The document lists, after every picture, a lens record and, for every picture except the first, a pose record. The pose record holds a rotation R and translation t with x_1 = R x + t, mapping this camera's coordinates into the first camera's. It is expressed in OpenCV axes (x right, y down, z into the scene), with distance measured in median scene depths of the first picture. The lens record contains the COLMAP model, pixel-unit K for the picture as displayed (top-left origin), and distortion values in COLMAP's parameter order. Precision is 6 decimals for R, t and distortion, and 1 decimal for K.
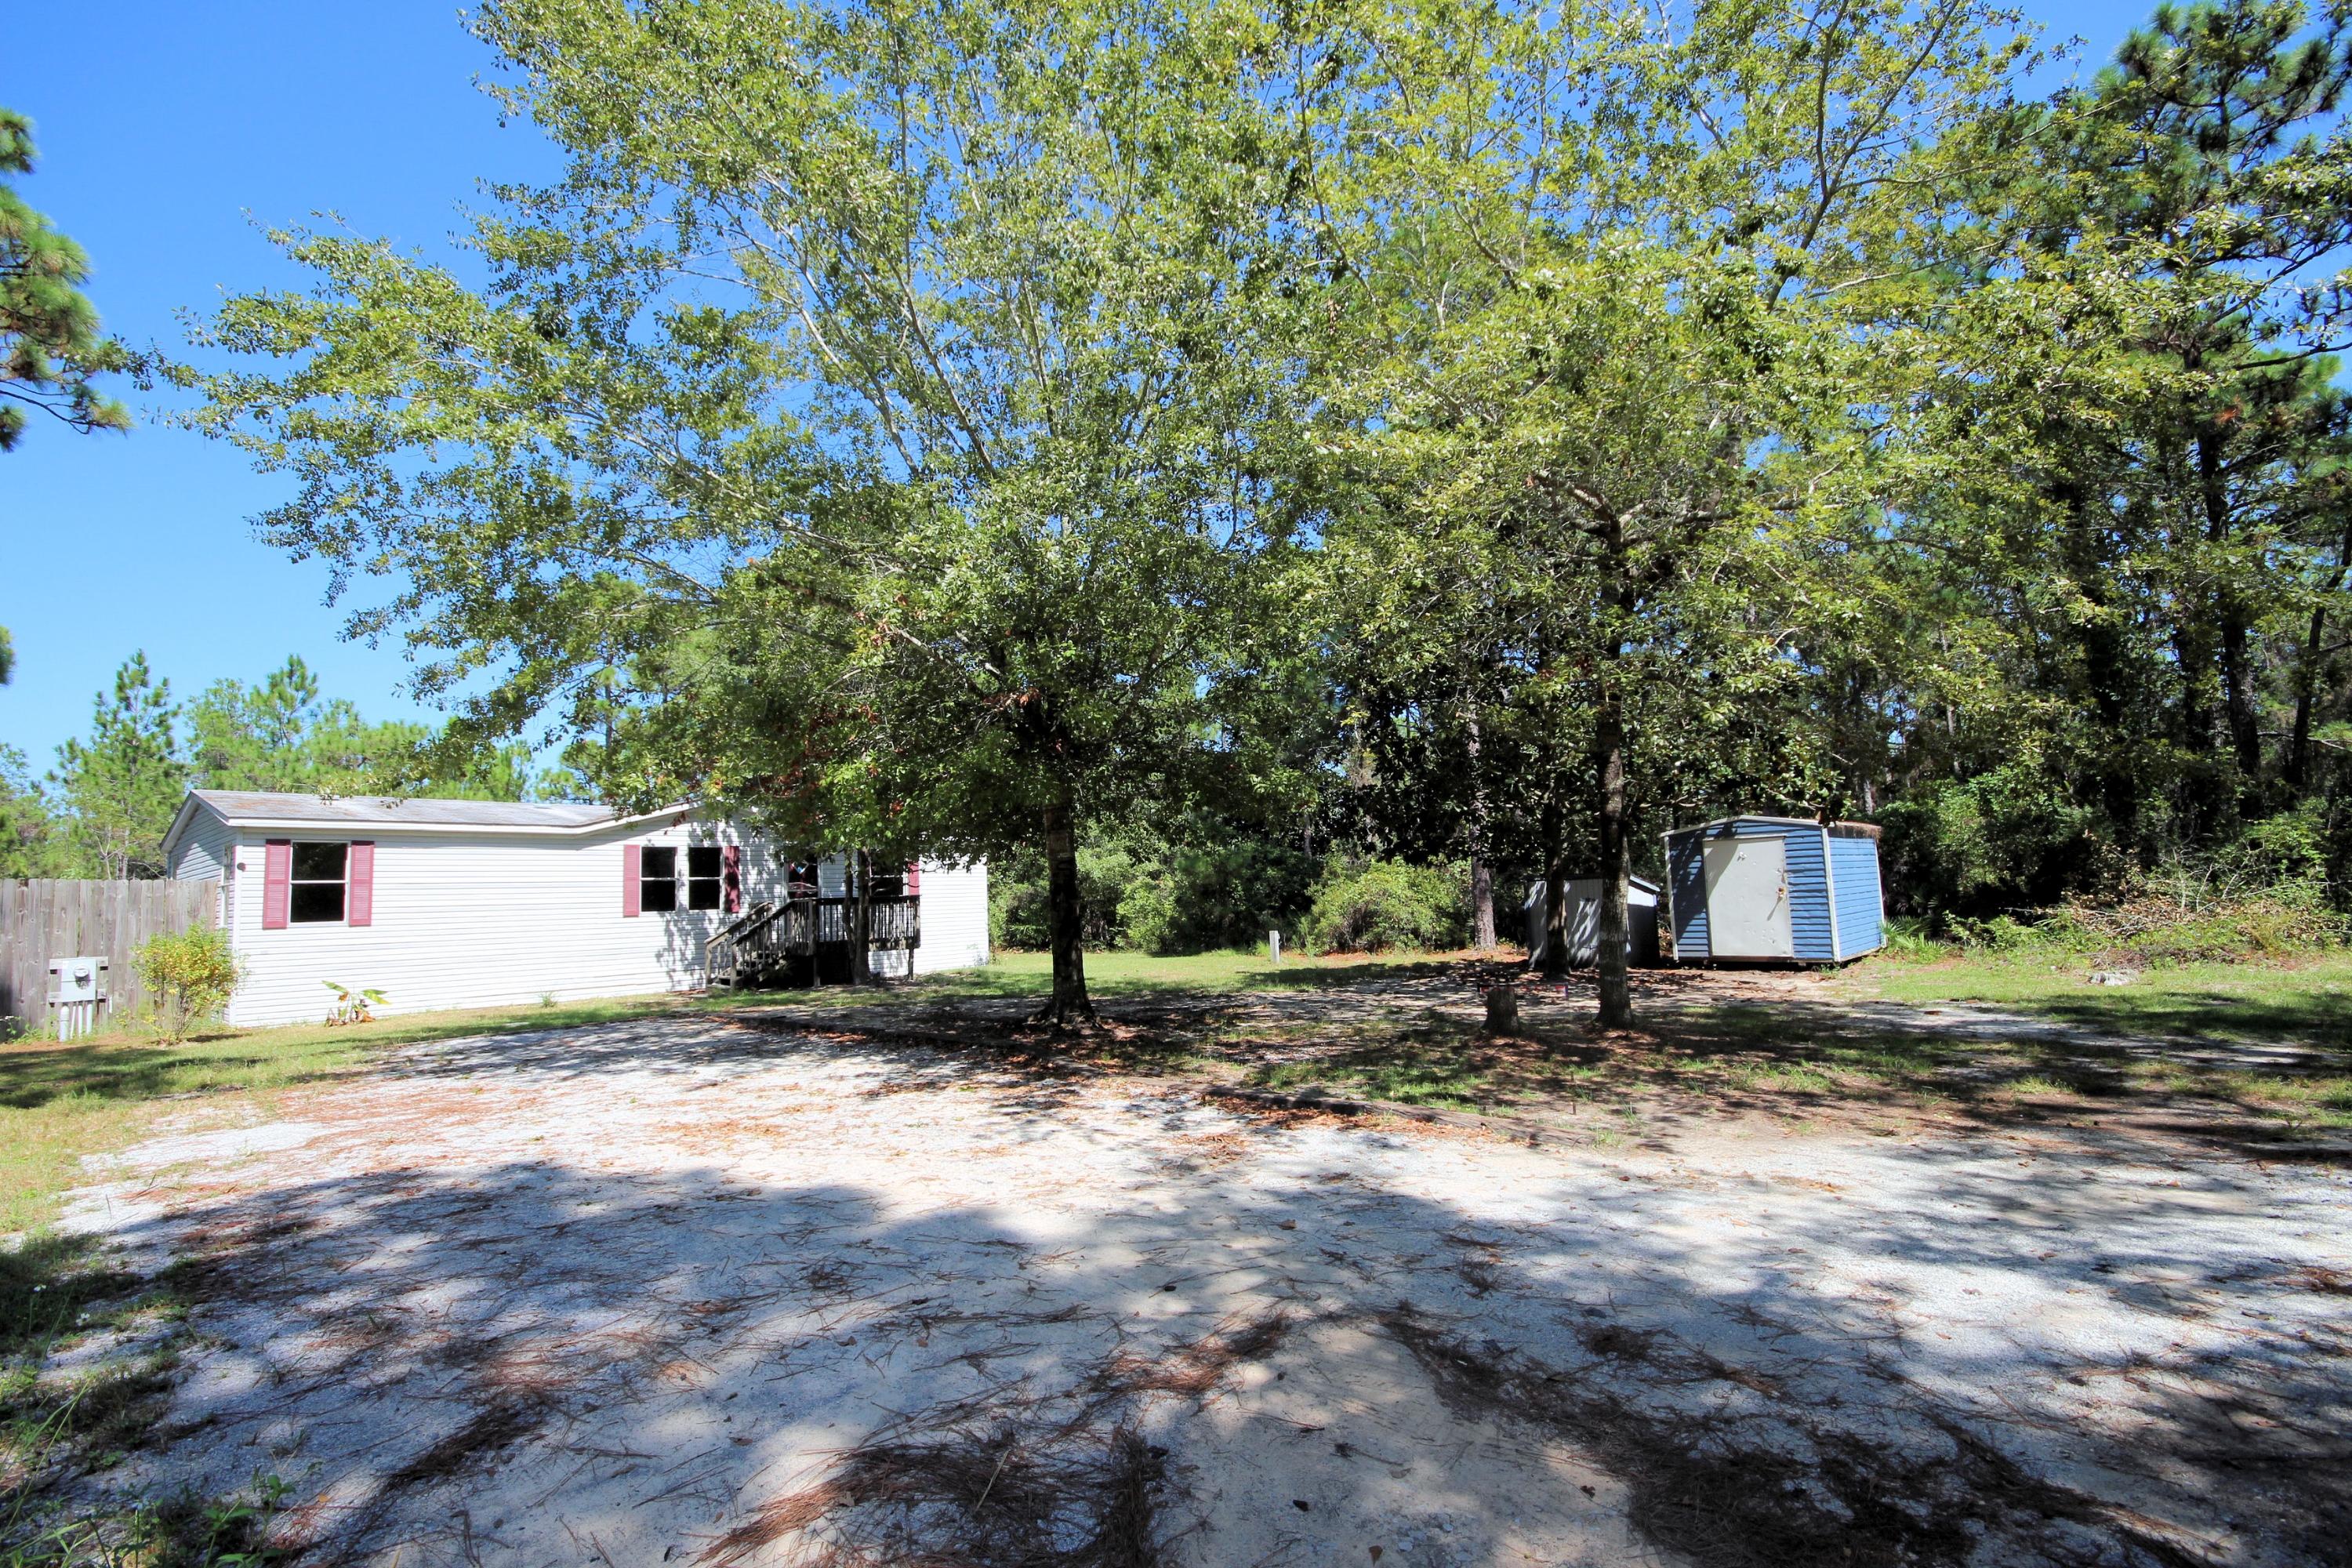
lens RADIAL K [[1093.3, 0, 1185.1], [0, 1093.3, 791.3], [0, 0, 1]] dist [0.002472, -0.000749]
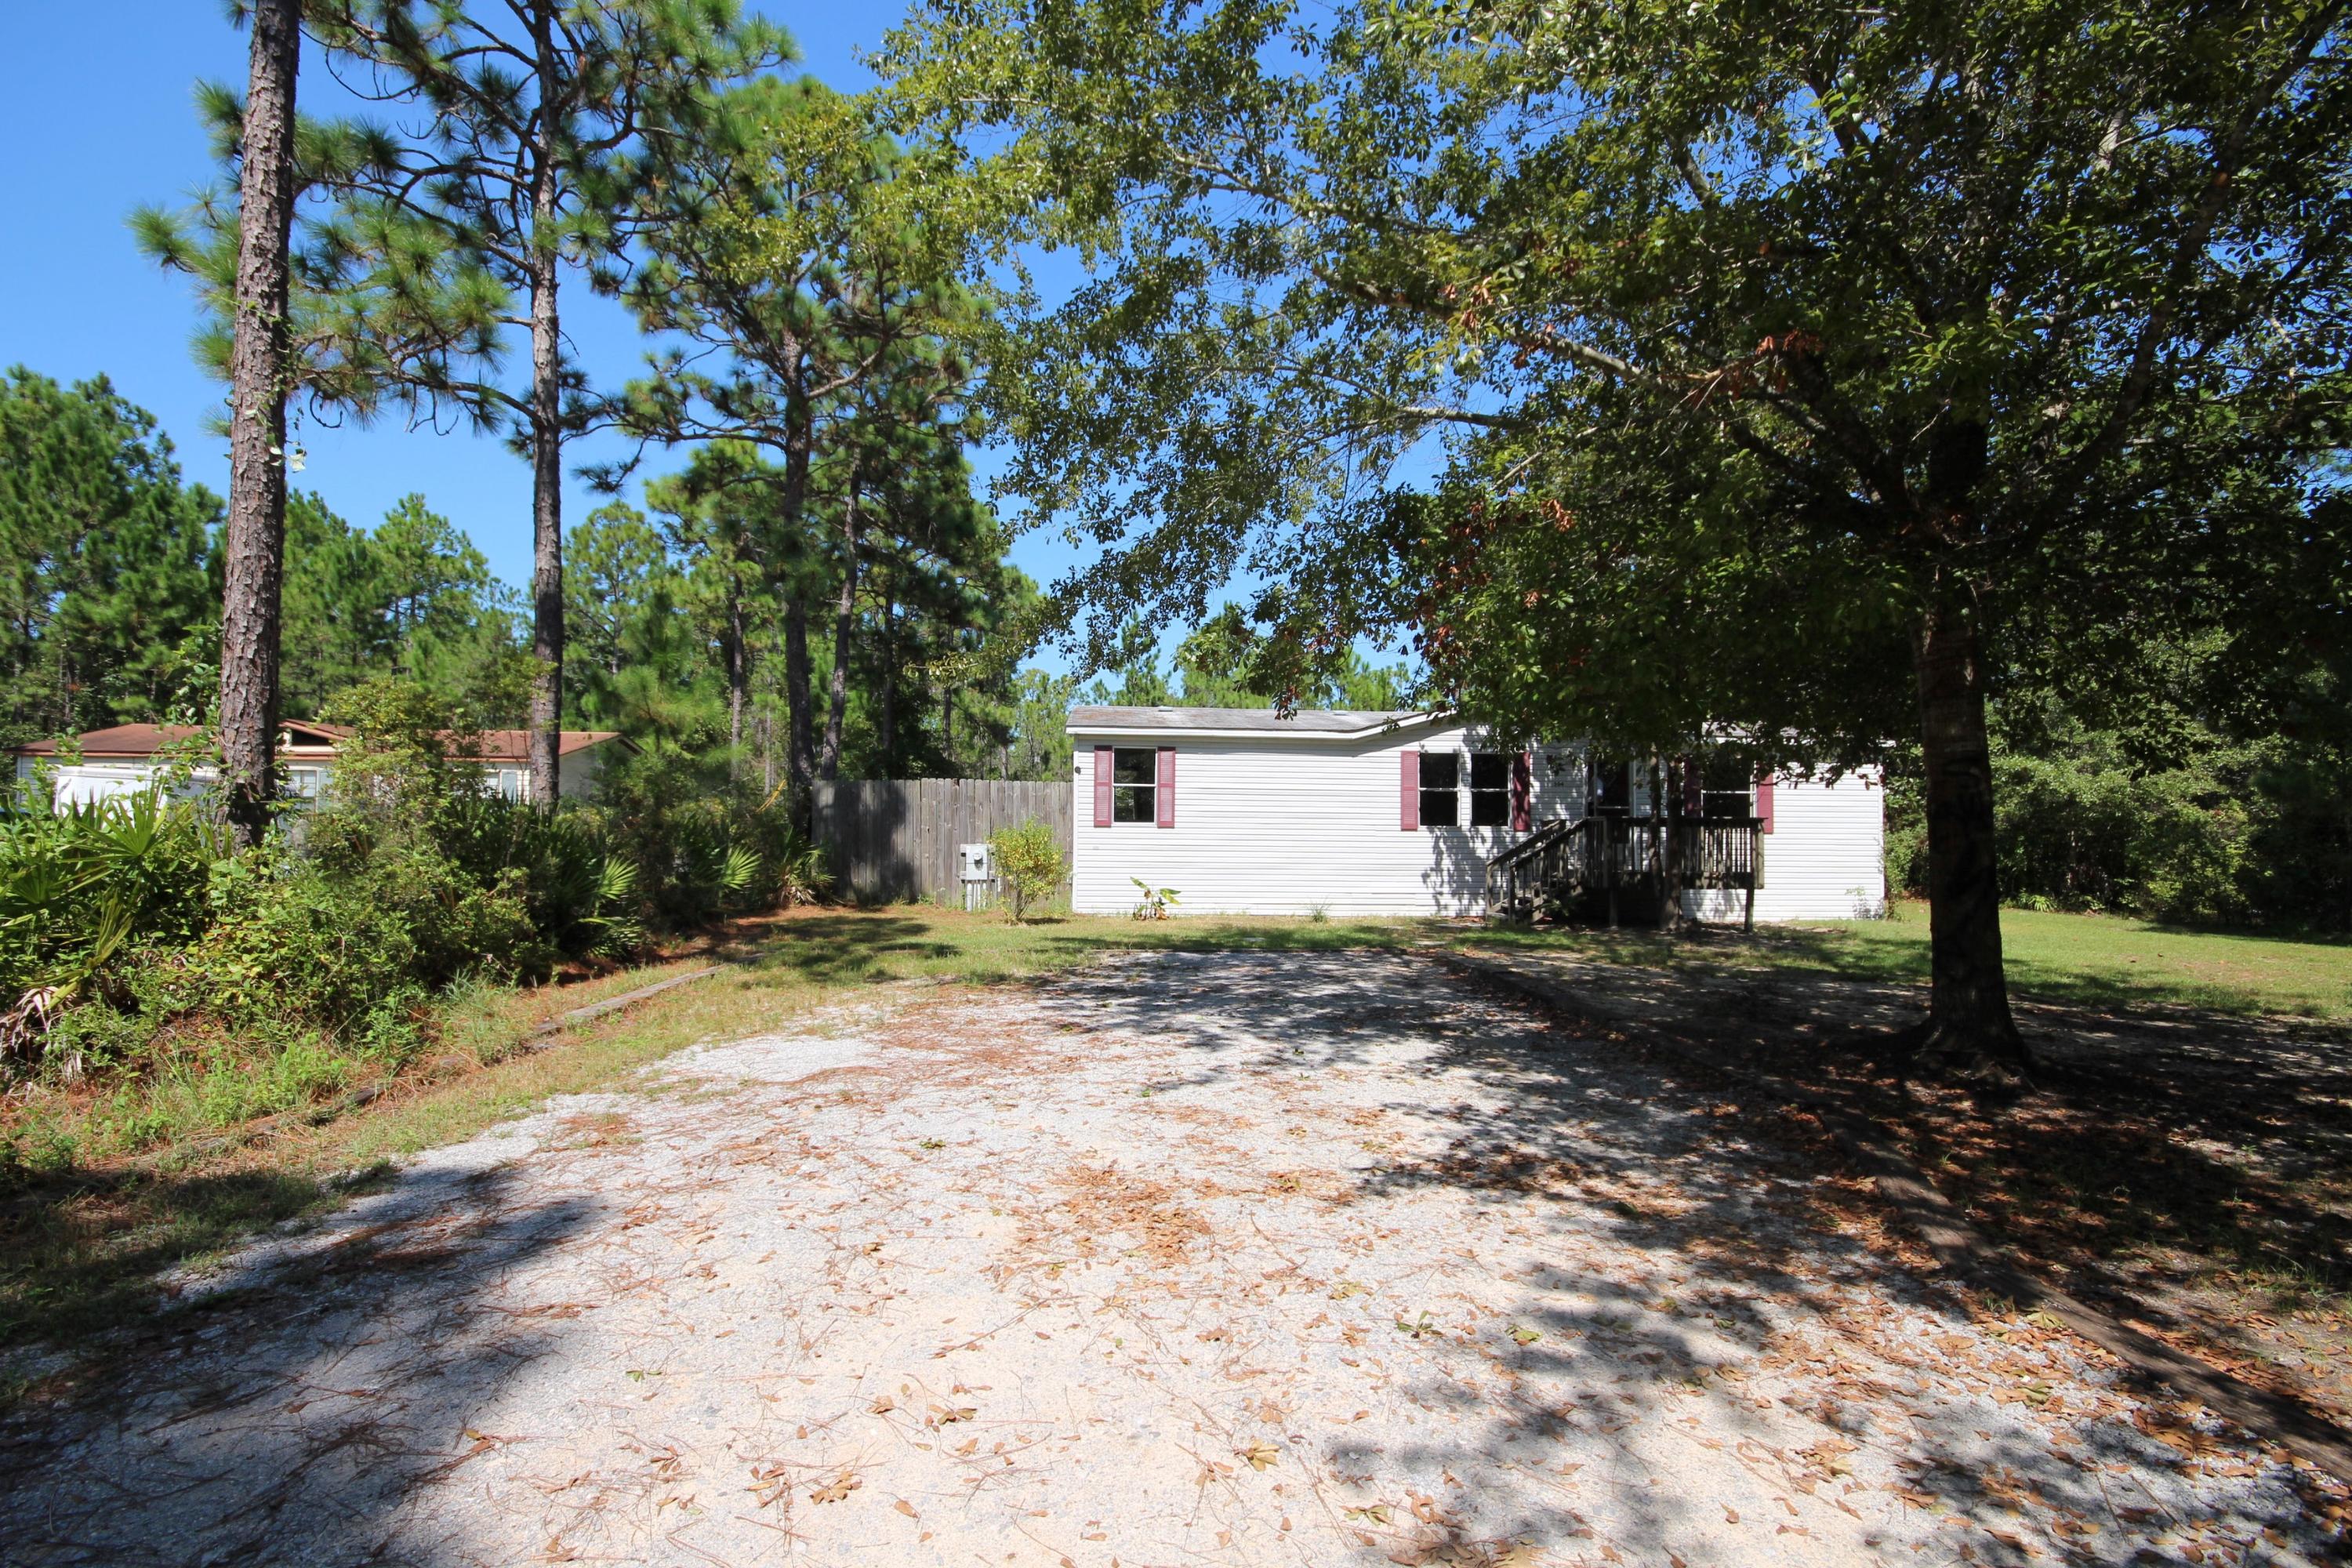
lens RADIAL K [[1093.3, 0, 1177.1], [0, 1093.3, 787.5], [0, 0, 1]] dist [0.002472, -0.000749]
pose [[0.707928, 0.015078, -0.706124, -0.003279], [0.034732, 0.997819, 0.056127, 0.021216], [0.705430, -0.064259, 0.705861, 0.220322]]
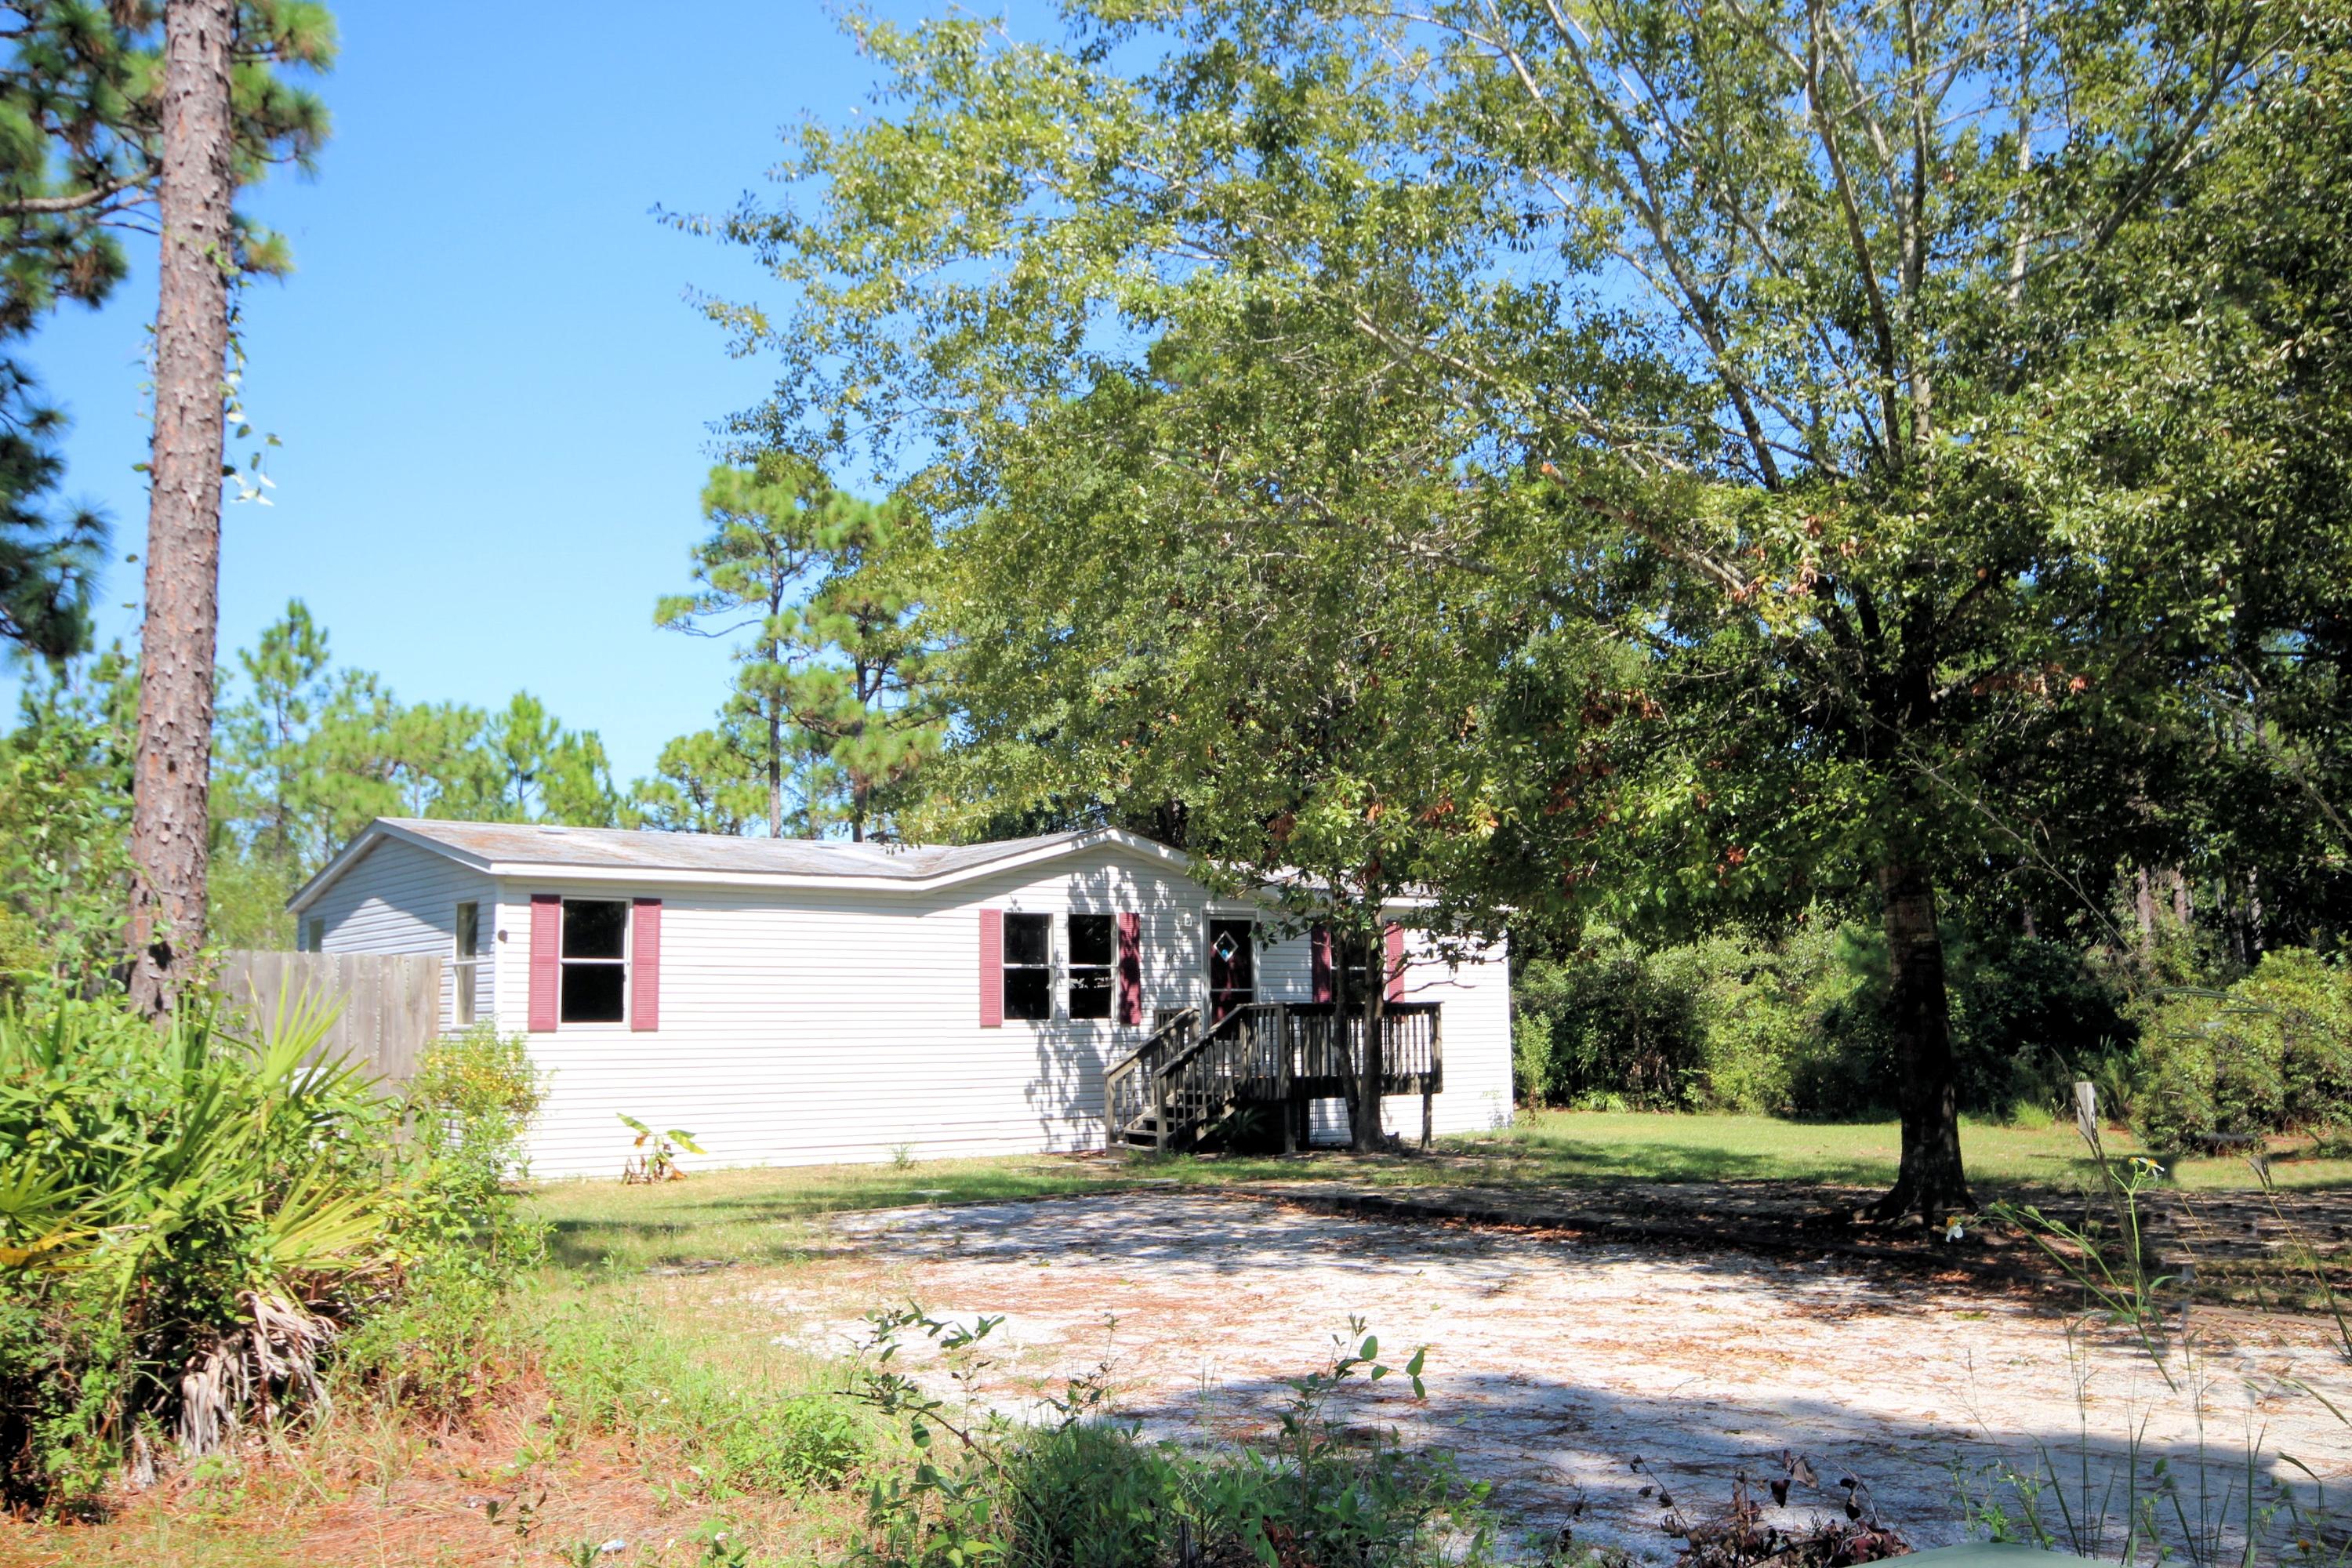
lens RADIAL K [[2040.9, 0, 1167.1], [0, 2040.9, 779.4], [0, 0, 1]] dist [0.015250, 0.004241]
pose [[0.976266, -0.001809, -0.216569, -0.158210], [-0.001878, 0.999857, -0.016820, -0.004330], [0.216569, 0.016827, 0.976122, -0.091586]]
